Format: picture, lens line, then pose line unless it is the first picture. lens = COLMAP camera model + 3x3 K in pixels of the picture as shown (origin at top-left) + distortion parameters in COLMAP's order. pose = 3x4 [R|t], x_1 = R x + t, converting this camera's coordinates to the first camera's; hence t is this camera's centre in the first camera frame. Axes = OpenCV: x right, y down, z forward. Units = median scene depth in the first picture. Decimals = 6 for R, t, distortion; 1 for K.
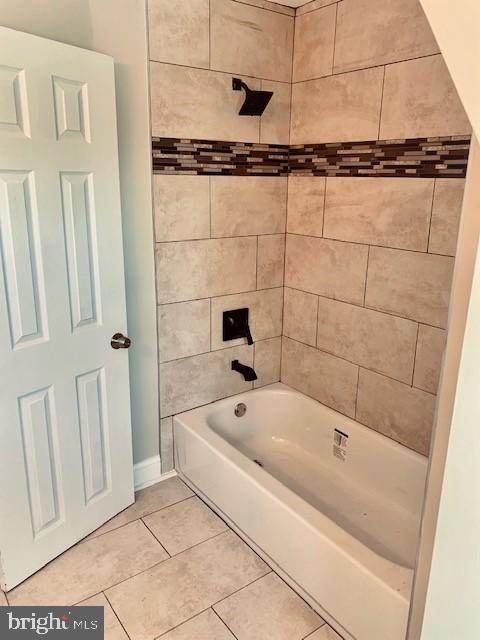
lens RADIAL K [[485.6, 0, 242.5], [0, 485.6, 318.5], [0, 0, 1]] dist [0.017160, -0.032257]
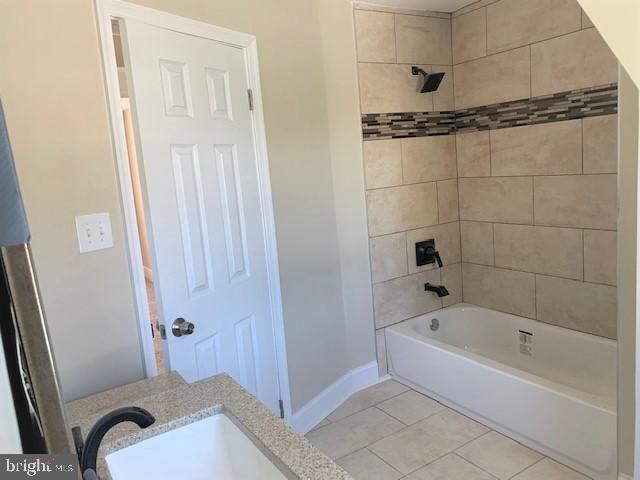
lens RADIAL K [[485.6, 0, 315.5], [0, 485.6, 237.9], [0, 0, 1]] dist [0.017160, -0.032257]
pose [[0.991308, -0.088151, -0.097662, -0.194095], [0.075066, 0.988616, -0.130397, 0.132995], [0.108045, 0.121933, 0.986640, -0.308696]]
